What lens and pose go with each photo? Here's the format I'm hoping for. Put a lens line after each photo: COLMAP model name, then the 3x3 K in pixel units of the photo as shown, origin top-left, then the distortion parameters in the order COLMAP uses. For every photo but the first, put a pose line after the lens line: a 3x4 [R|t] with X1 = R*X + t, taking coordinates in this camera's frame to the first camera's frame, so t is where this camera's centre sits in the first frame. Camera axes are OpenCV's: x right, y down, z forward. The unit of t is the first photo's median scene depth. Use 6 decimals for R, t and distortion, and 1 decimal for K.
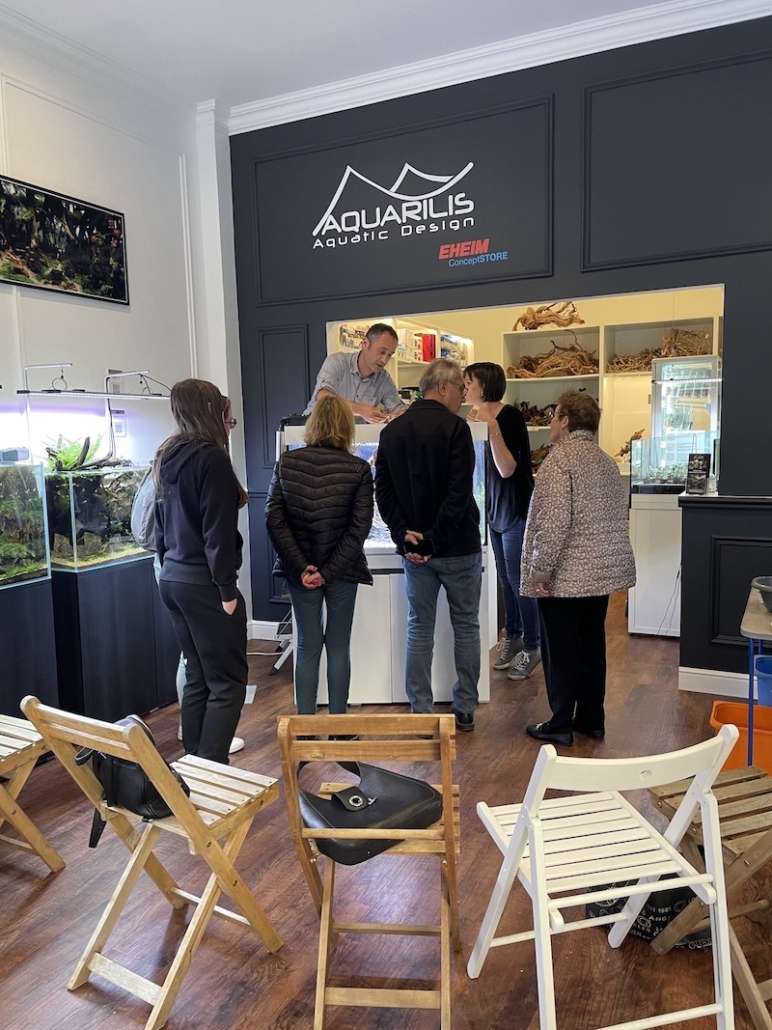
lens RADIAL K [[787.0, 0, 386.0], [0, 787.0, 515.0], [0, 0, 1]] dist [0.091151, -0.134610]
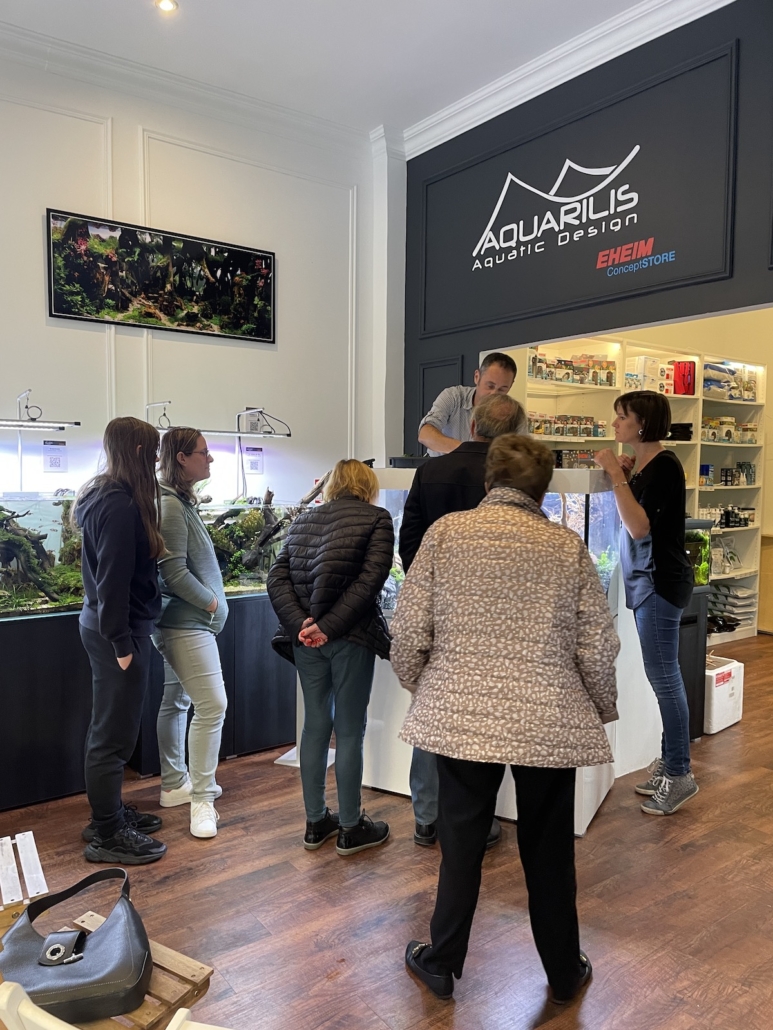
lens RADIAL K [[787.0, 0, 386.5], [0, 787.0, 515.0], [0, 0, 1]] dist [0.091151, -0.134610]
pose [[0.881375, 0.058876, -0.468734, 0.276158], [-0.080458, 0.996415, -0.026131, -0.033577], [0.465516, 0.060745, 0.882953, 0.199114]]
